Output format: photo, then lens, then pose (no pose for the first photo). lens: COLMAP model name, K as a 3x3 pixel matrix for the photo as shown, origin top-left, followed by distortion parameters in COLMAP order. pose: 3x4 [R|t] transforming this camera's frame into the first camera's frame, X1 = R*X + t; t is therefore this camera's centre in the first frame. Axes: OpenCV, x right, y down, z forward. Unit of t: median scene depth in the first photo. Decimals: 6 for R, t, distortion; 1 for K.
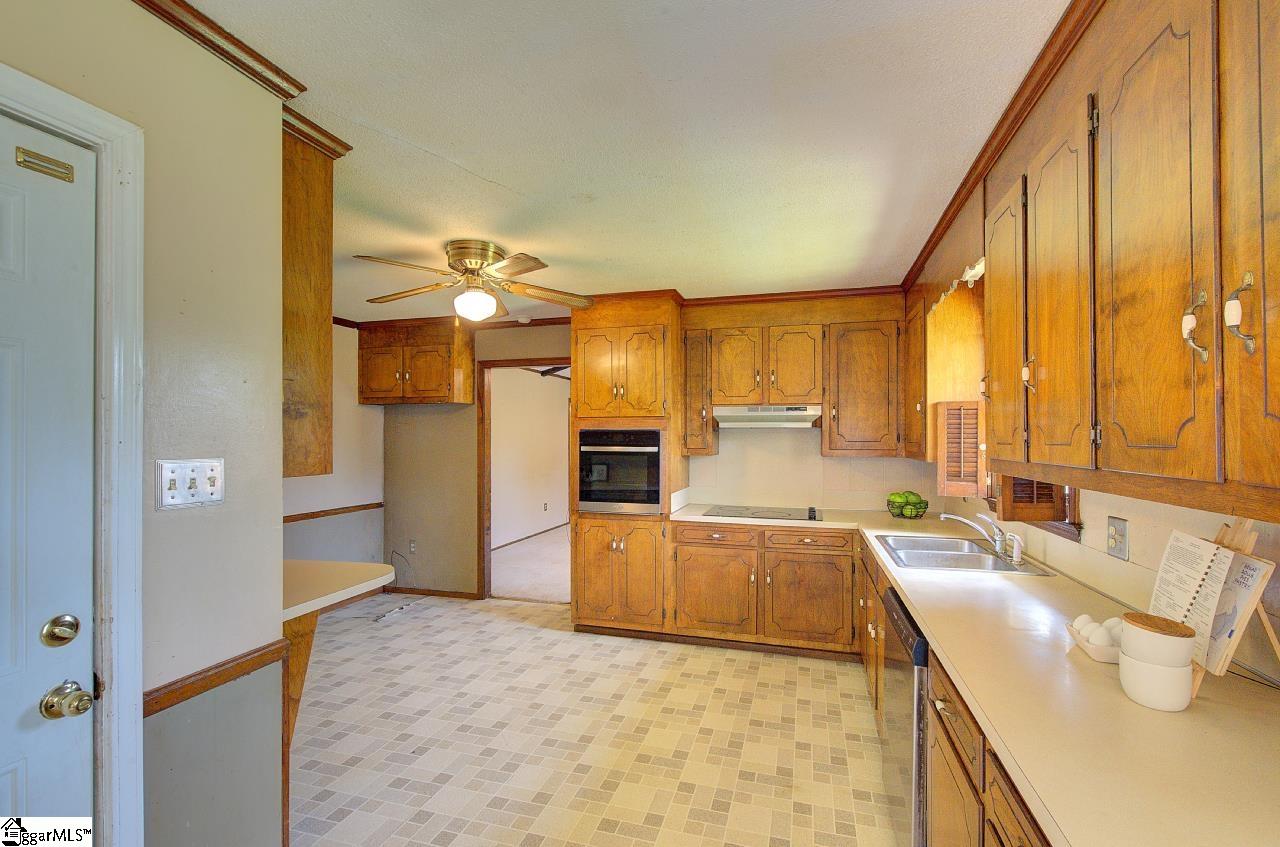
lens RADIAL K [[564.6, 0, 645.8], [0, 564.6, 436.1], [0, 0, 1]] dist [-0.004938, 0.000446]
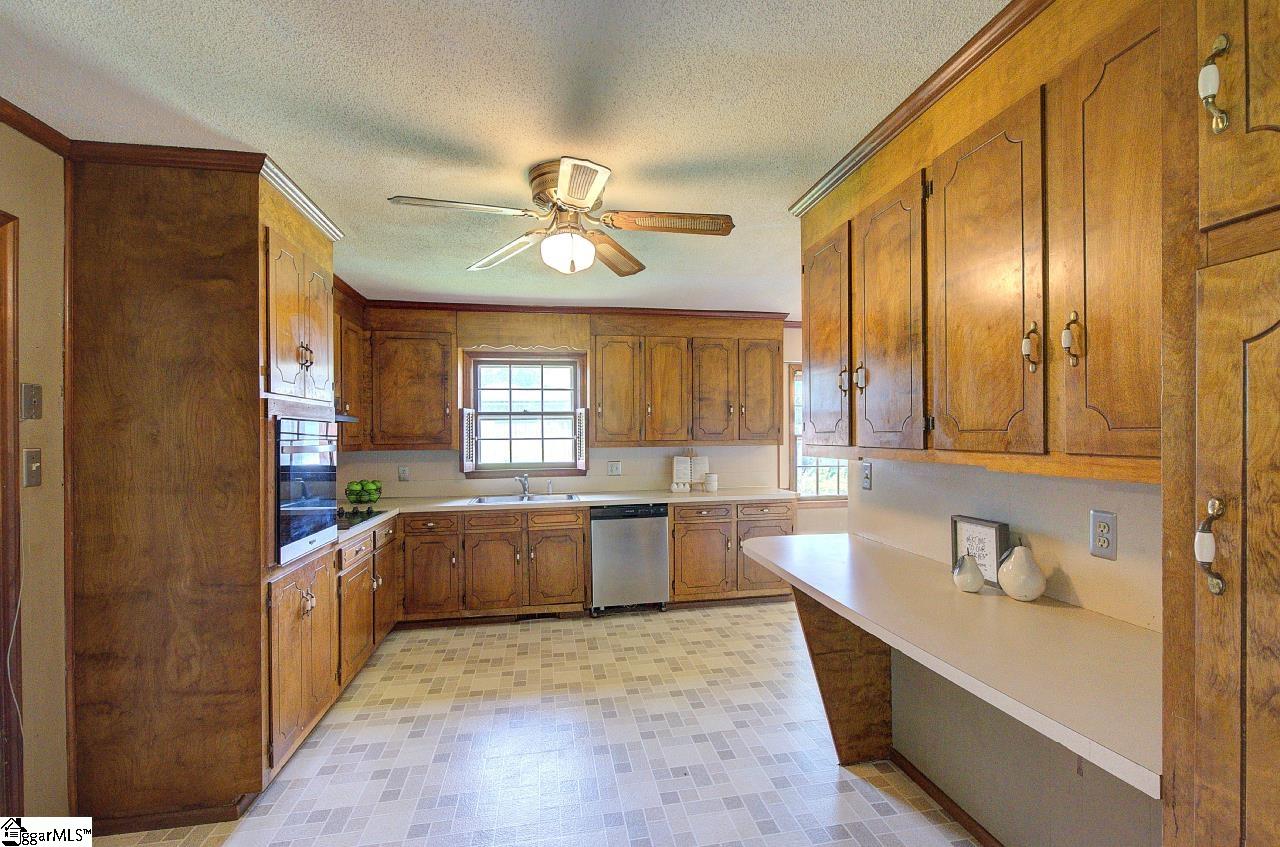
lens RADIAL K [[564.6, 0, 654.5], [0, 564.6, 437.9], [0, 0, 1]] dist [-0.004938, 0.000446]
pose [[-0.464718, -0.002015, 0.885456, -0.919565], [0.003791, 0.999984, 0.004265, 0.010146], [-0.885450, 0.005339, -0.464703, 1.126032]]
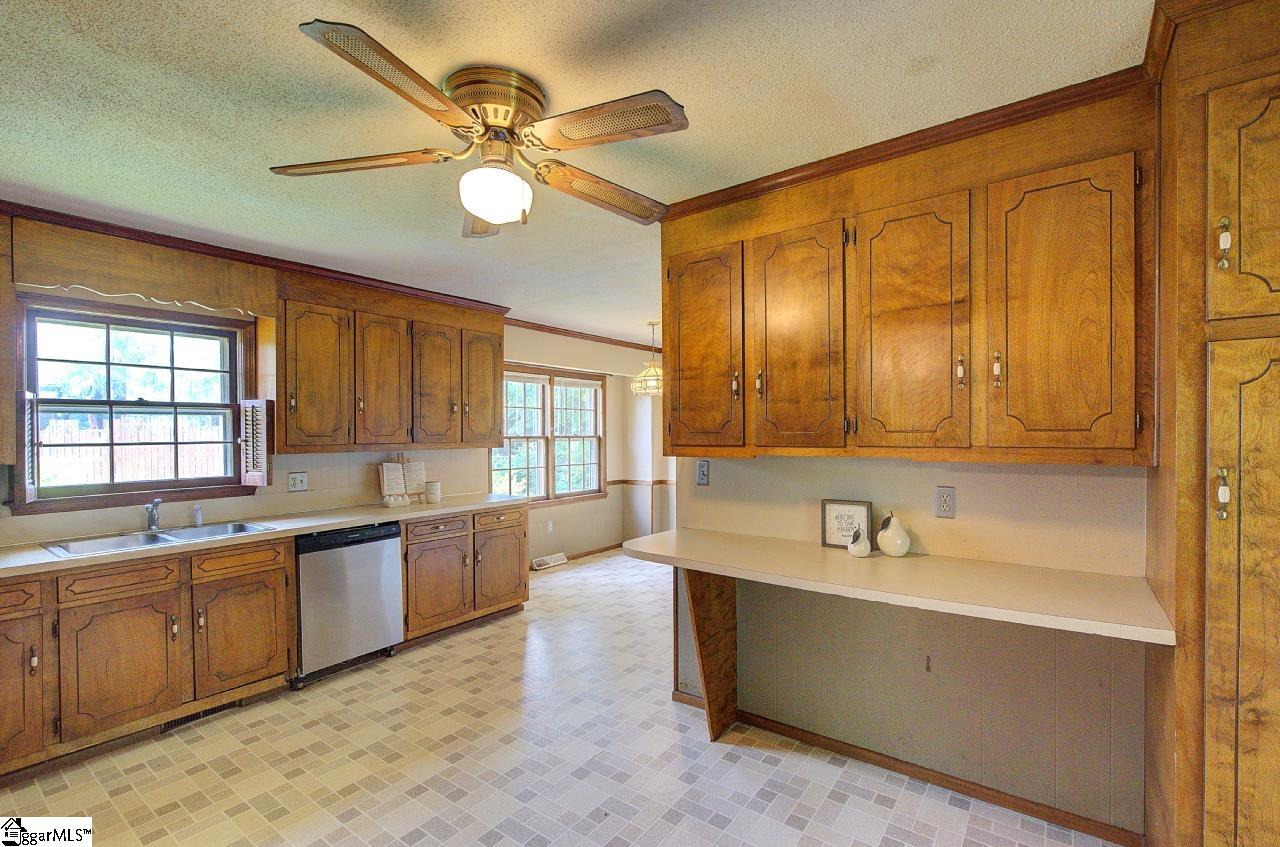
lens RADIAL K [[564.6, 0, 656.6], [0, 564.6, 436.6], [0, 0, 1]] dist [-0.004938, 0.000446]
pose [[-0.946209, 0.005872, 0.323502, -0.574440], [0.007082, 0.999972, 0.002563, 0.009442], [-0.323478, 0.004717, -0.946224, 1.342281]]
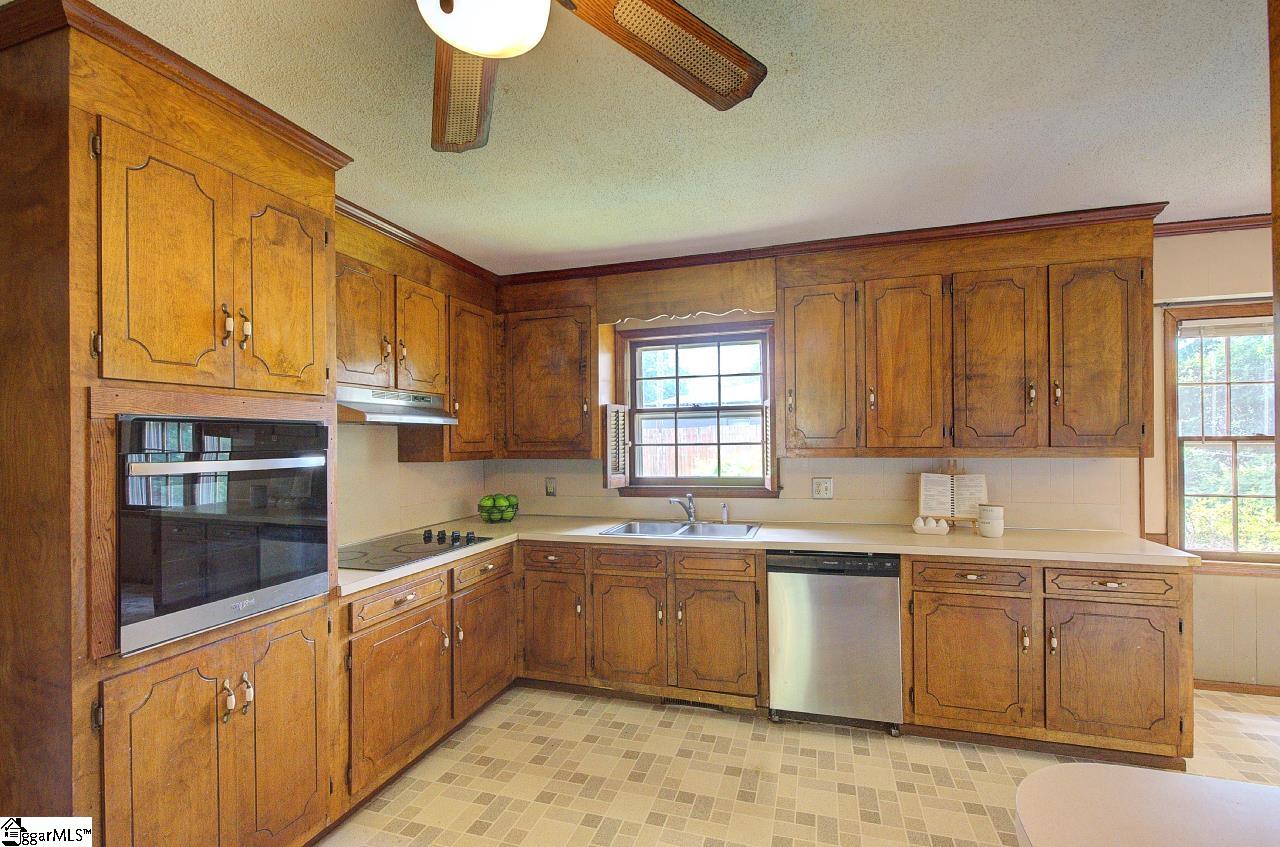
lens RADIAL K [[564.6, 0, 649.3], [0, 564.6, 435.1], [0, 0, 1]] dist [-0.004938, 0.000446]
pose [[0.011809, 0.004878, 0.999918, -0.544633], [0.006804, 0.999965, -0.004959, 0.005411], [-0.999907, 0.006862, 0.011775, 0.820008]]
